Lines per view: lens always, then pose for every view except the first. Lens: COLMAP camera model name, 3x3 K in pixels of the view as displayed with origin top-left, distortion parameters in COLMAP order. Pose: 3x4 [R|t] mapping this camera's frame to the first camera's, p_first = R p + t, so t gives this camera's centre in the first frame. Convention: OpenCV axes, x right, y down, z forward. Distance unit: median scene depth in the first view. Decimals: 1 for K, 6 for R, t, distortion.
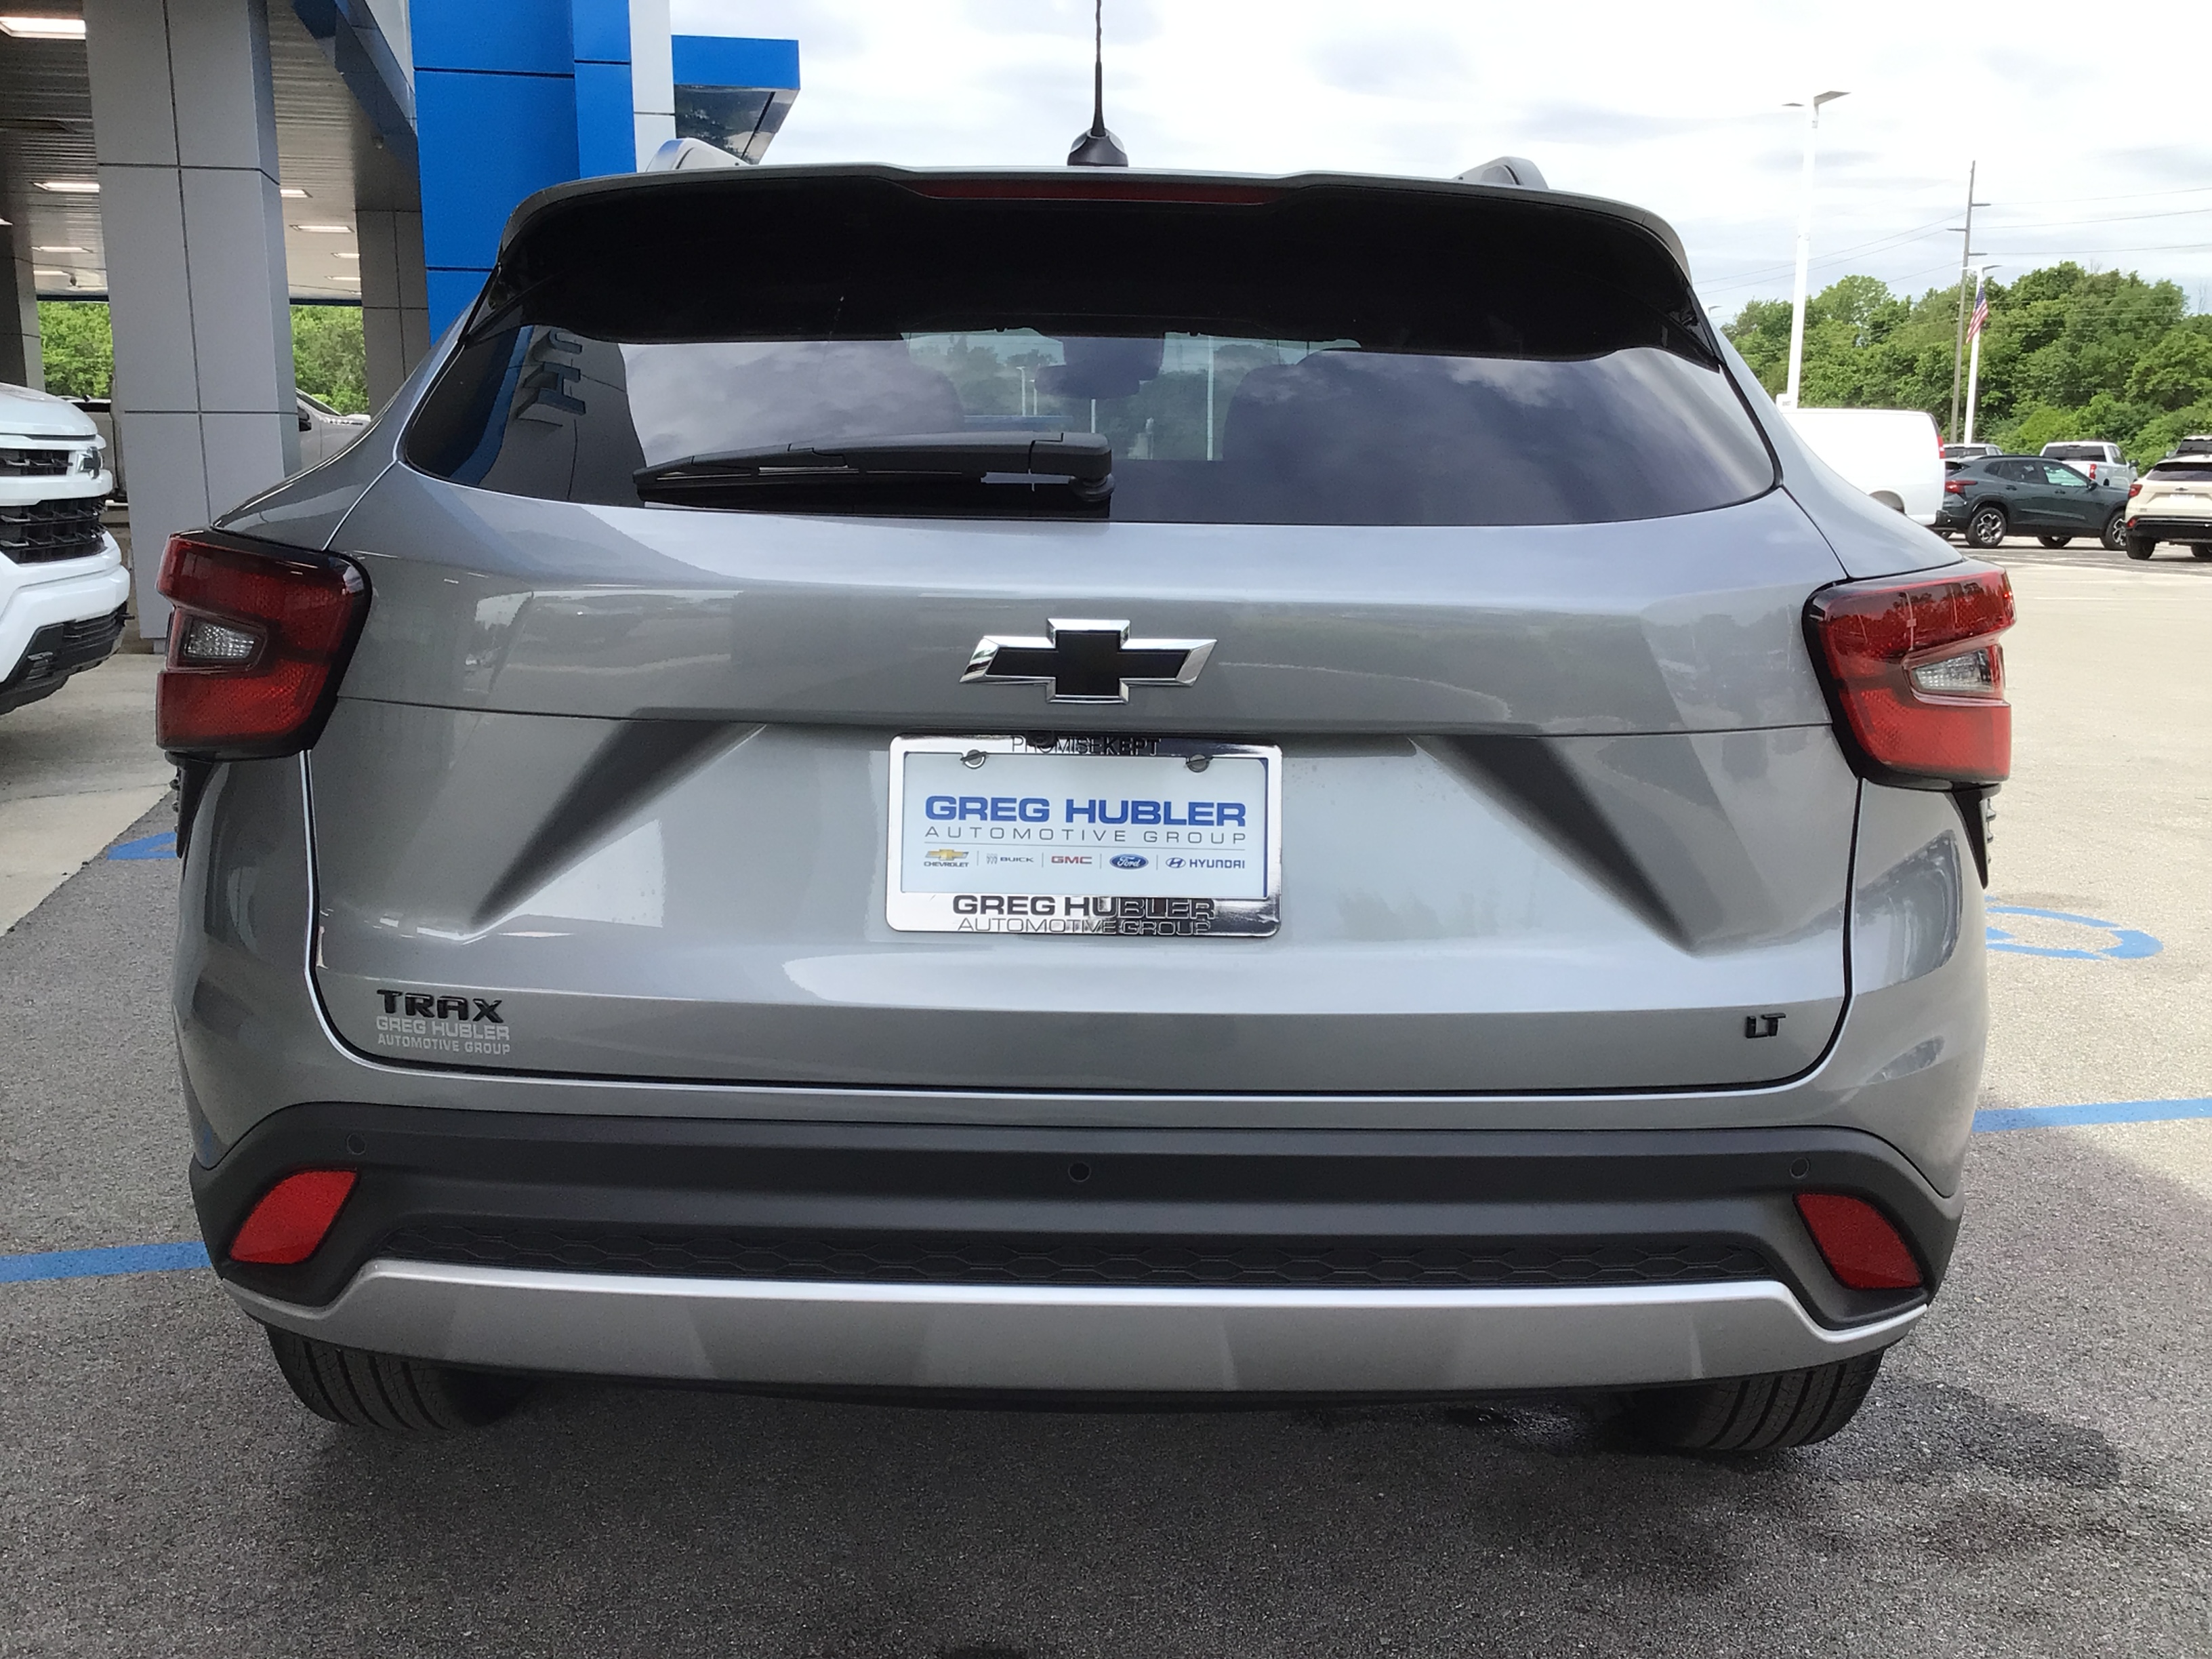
lens RADIAL K [[1992.7, 0, 1115.4], [0, 1992.7, 869.6], [0, 0, 1]] dist [0.131681, -0.273318]
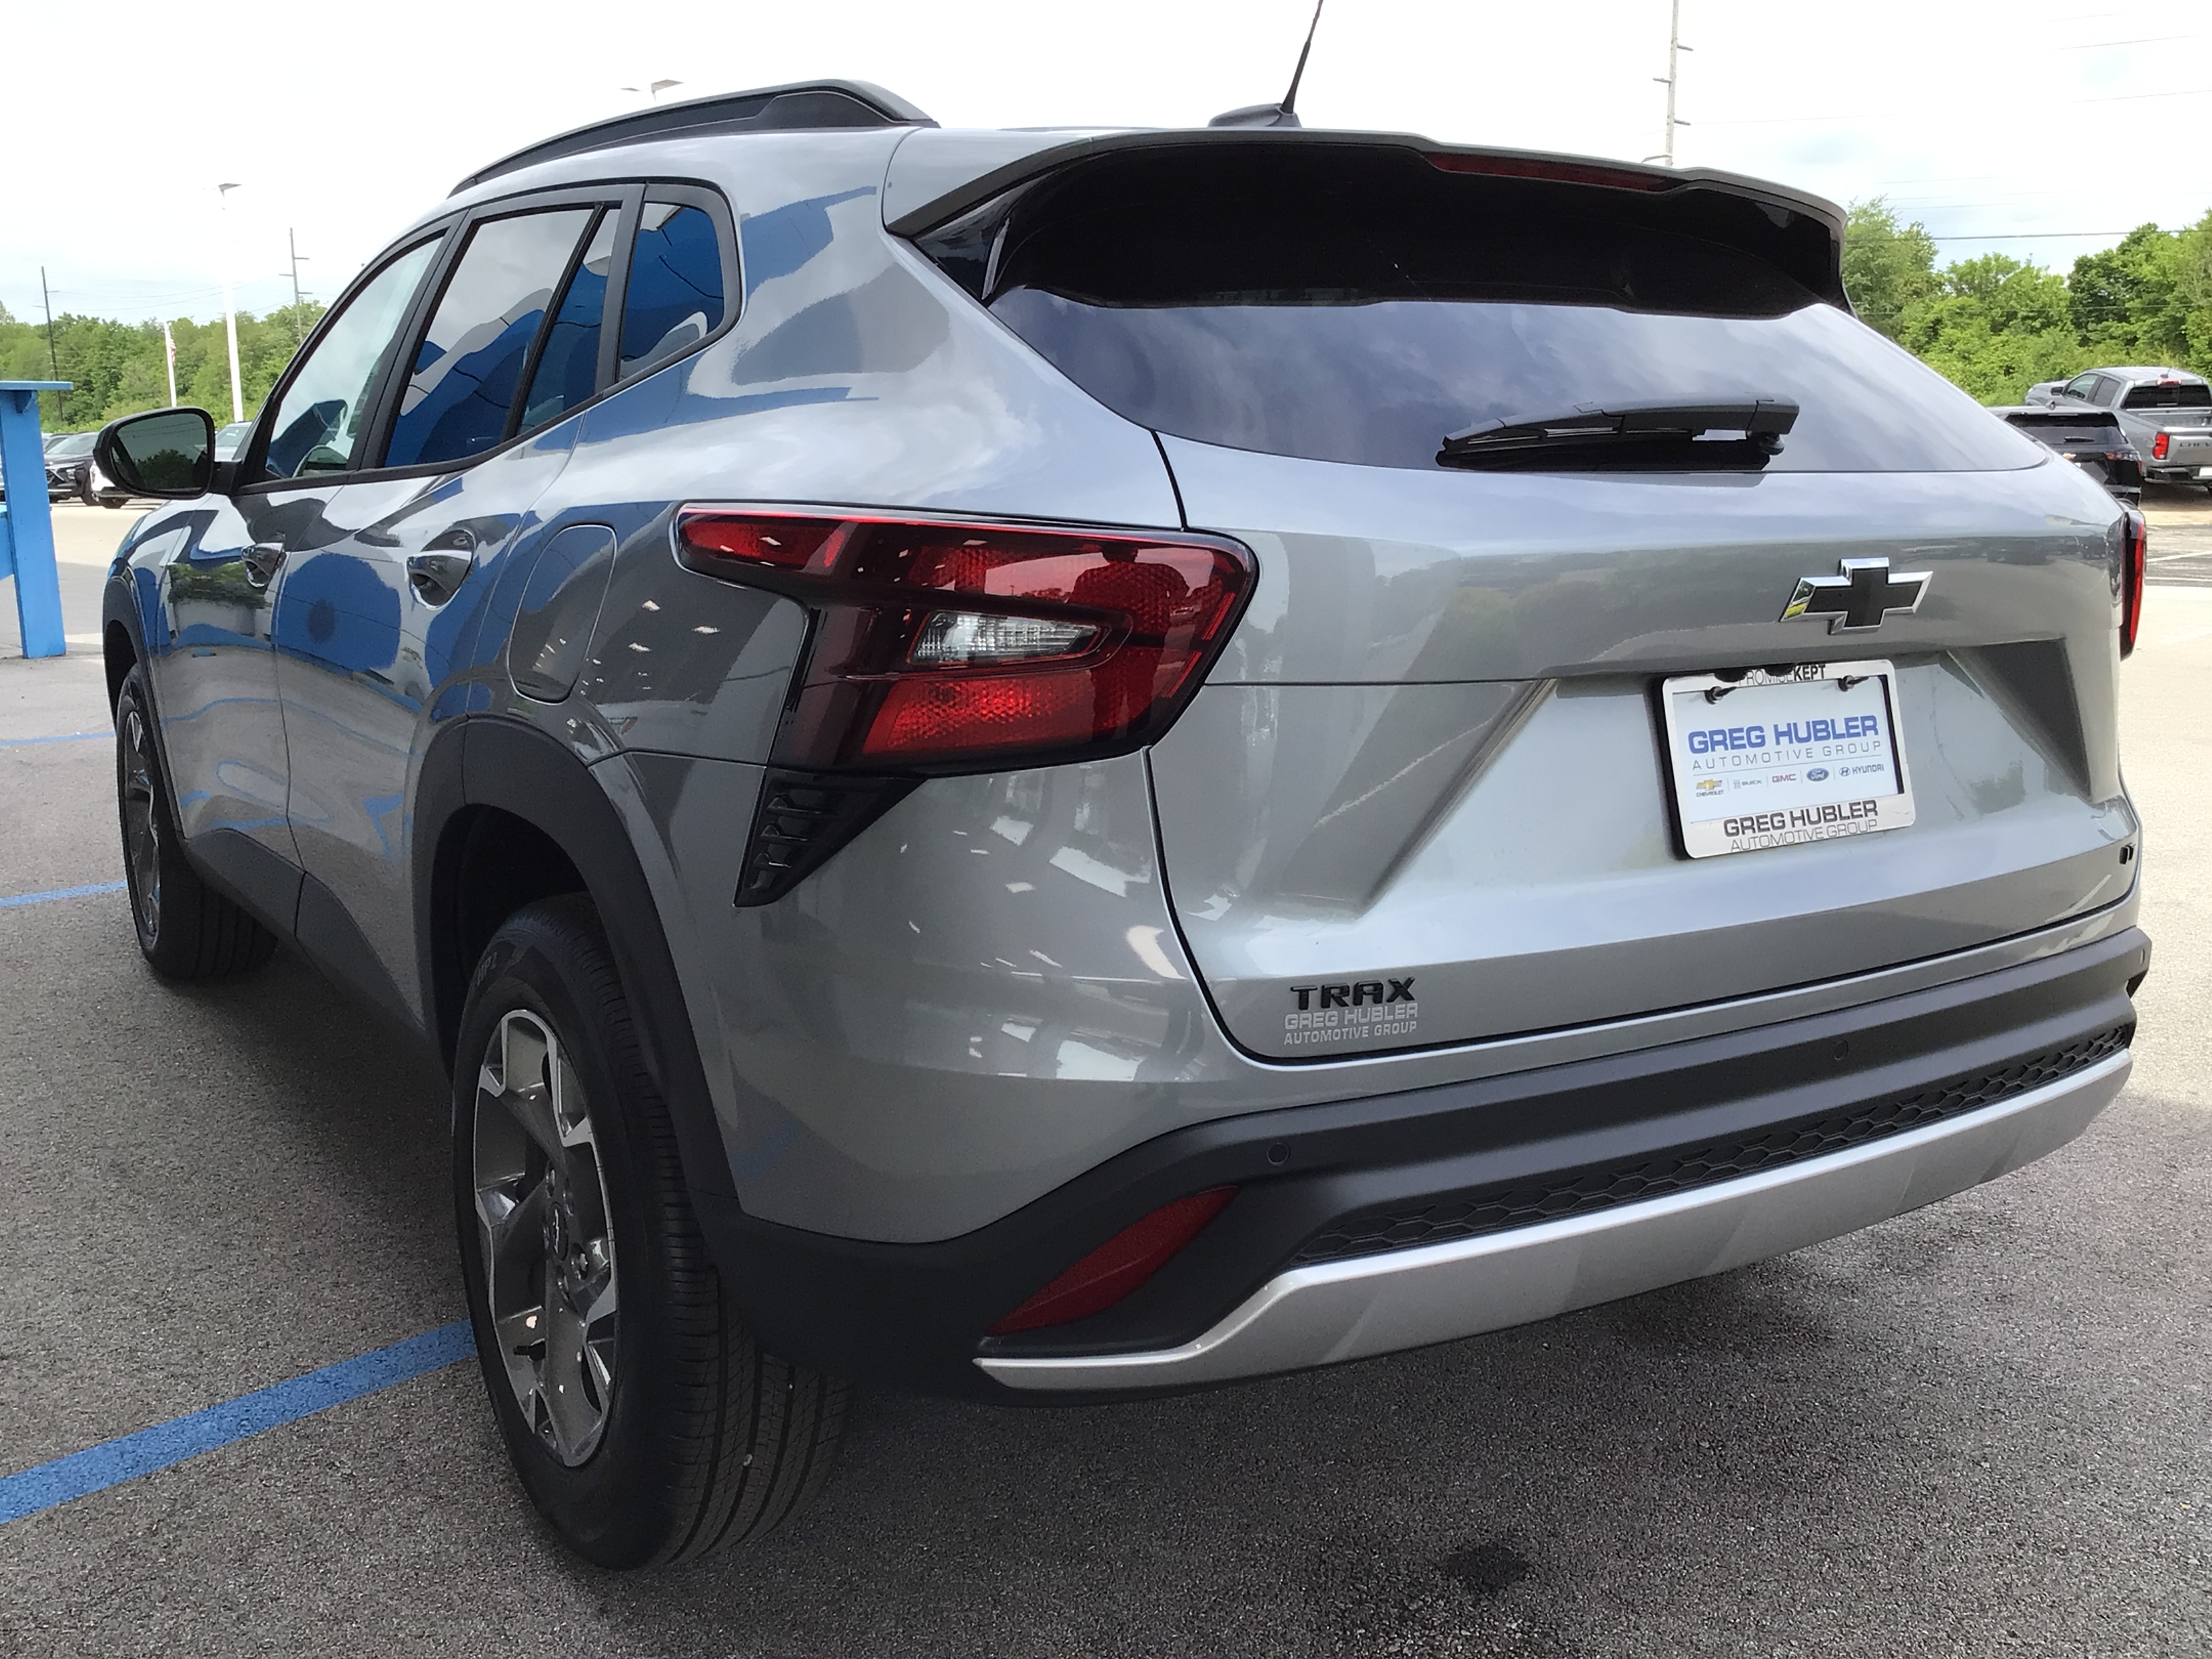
lens RADIAL K [[1992.7, 0, 1115.4], [0, 1992.7, 869.6], [0, 0, 1]] dist [0.131681, -0.273318]
pose [[0.835372, -0.121926, 0.535992, -0.943955], [0.115995, 0.992233, 0.044927, -0.048136], [-0.537307, 0.024642, 0.843027, 0.251501]]
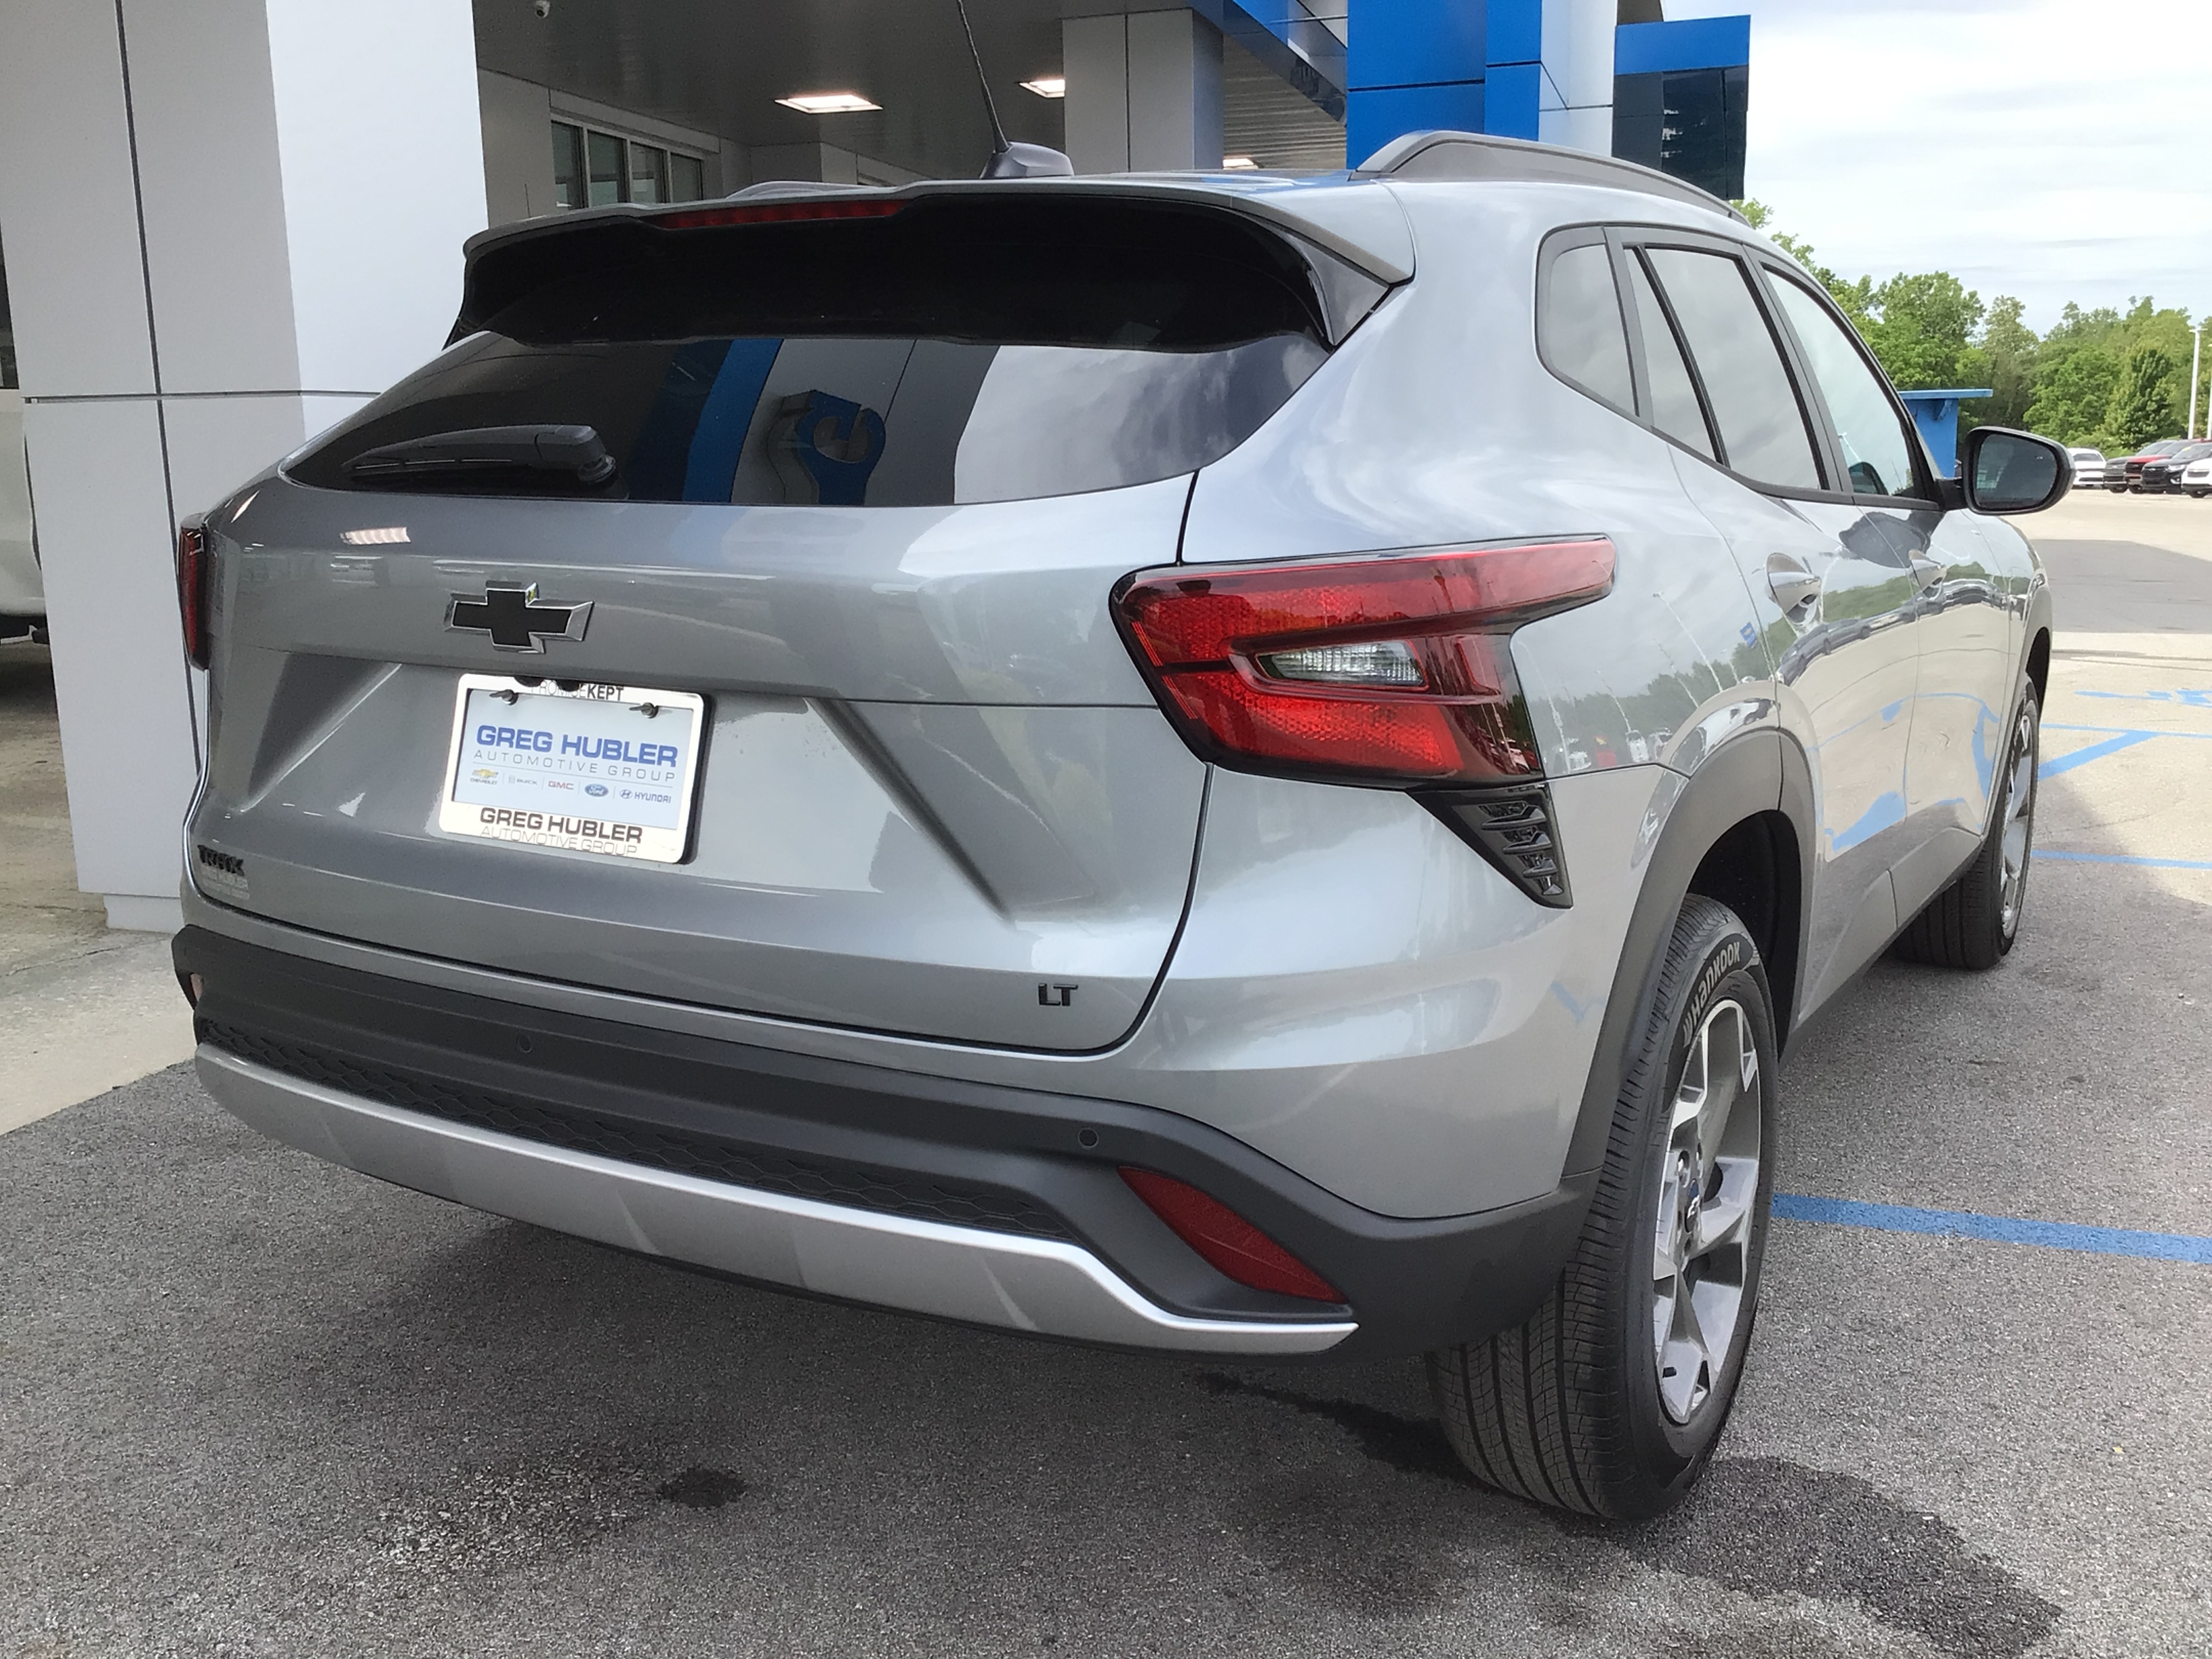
lens RADIAL K [[1992.7, 0, 1115.4], [0, 1992.7, 869.6], [0, 0, 1]] dist [0.131681, -0.273318]
pose [[0.857417, 0.091446, -0.506432, 0.873063], [-0.089421, 0.995590, 0.028378, -0.018418], [0.506793, 0.020954, 0.861813, 0.134589]]
